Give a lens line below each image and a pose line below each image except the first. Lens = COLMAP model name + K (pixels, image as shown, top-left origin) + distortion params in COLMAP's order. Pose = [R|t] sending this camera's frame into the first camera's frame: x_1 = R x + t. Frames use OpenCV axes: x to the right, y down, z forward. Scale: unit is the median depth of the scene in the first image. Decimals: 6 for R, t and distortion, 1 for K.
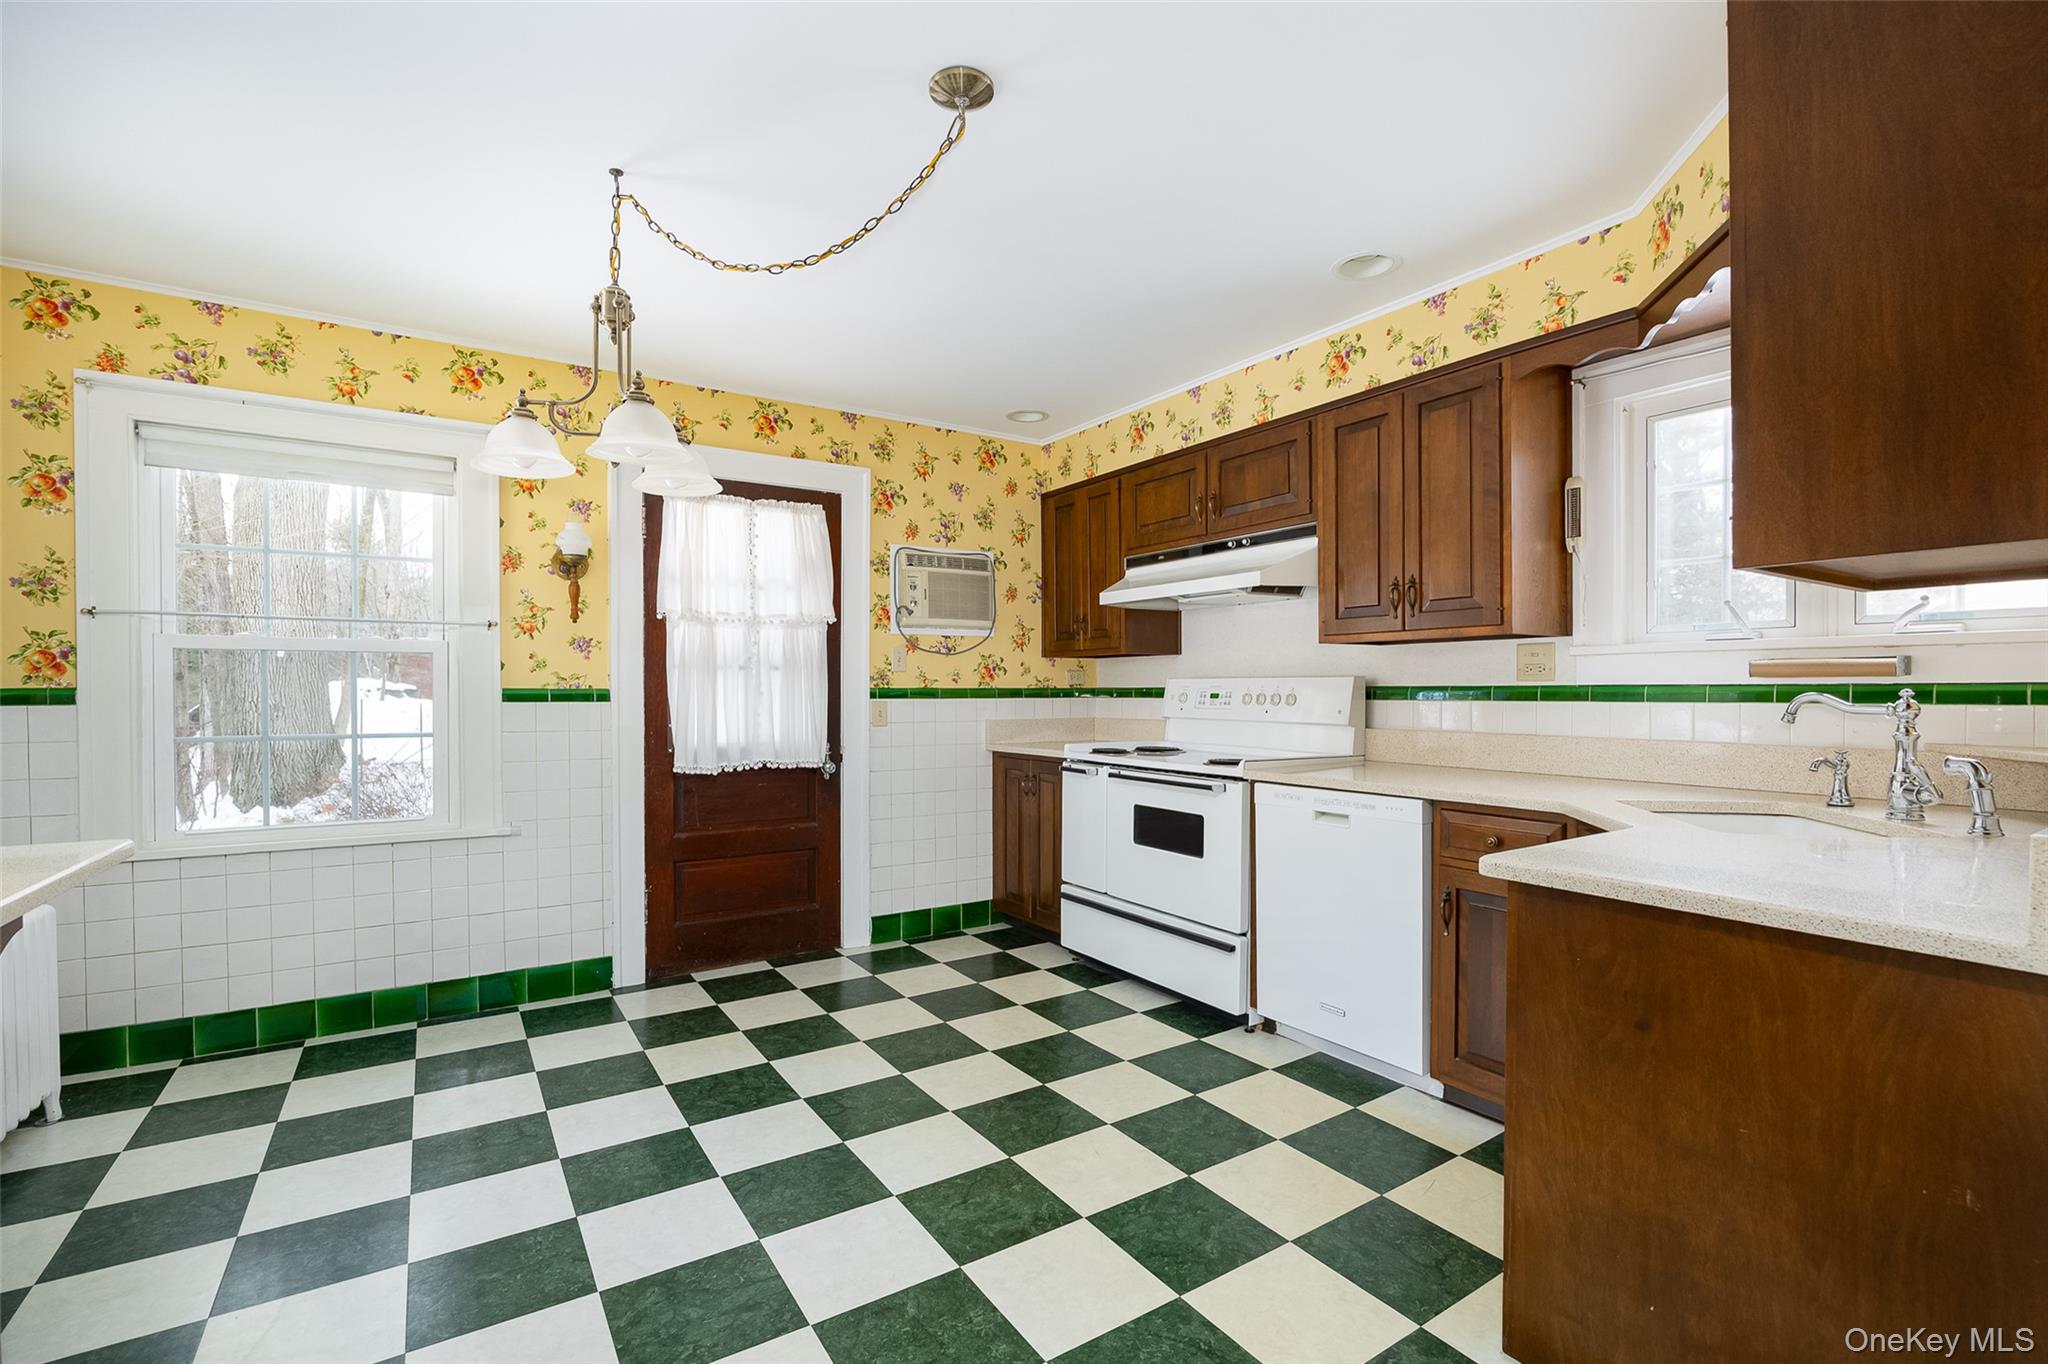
lens RADIAL K [[923.5, 0, 1027.3], [0, 923.5, 694.3], [0, 0, 1]] dist [-0.003491, 0.000124]
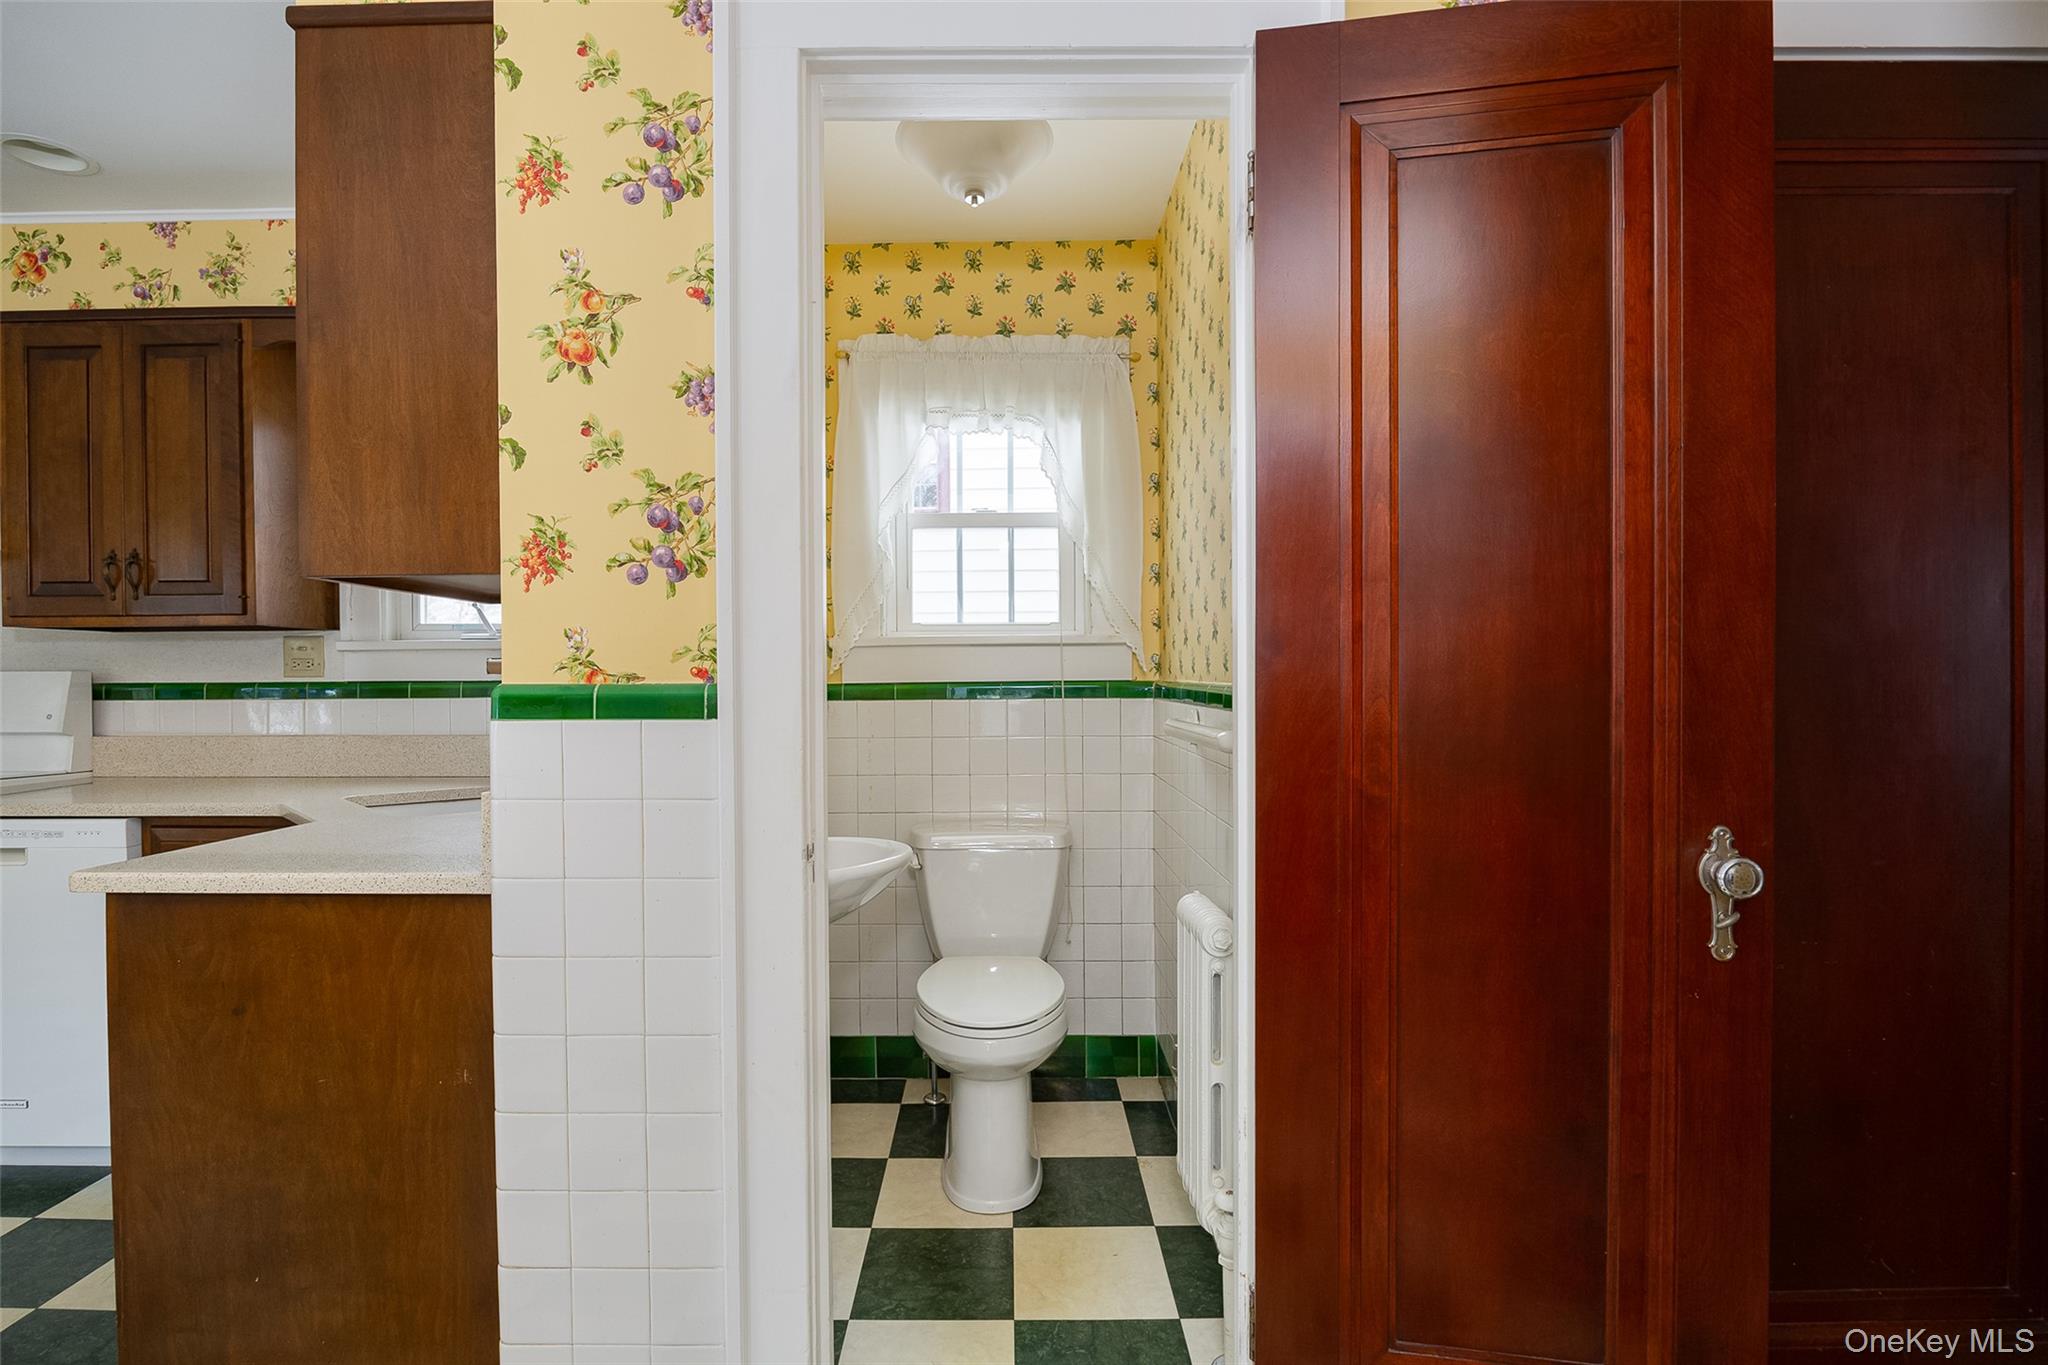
lens RADIAL K [[1044.5, 0, 1005.7], [0, 1044.5, 689.8], [0, 0, 1]] dist [-0.002365, -0.001979]
pose [[0.570045, -0.008016, 0.821575, 0.099070], [0.009165, 0.999952, 0.003397, 0.001182], [-0.821563, 0.005594, 0.570091, -0.186331]]
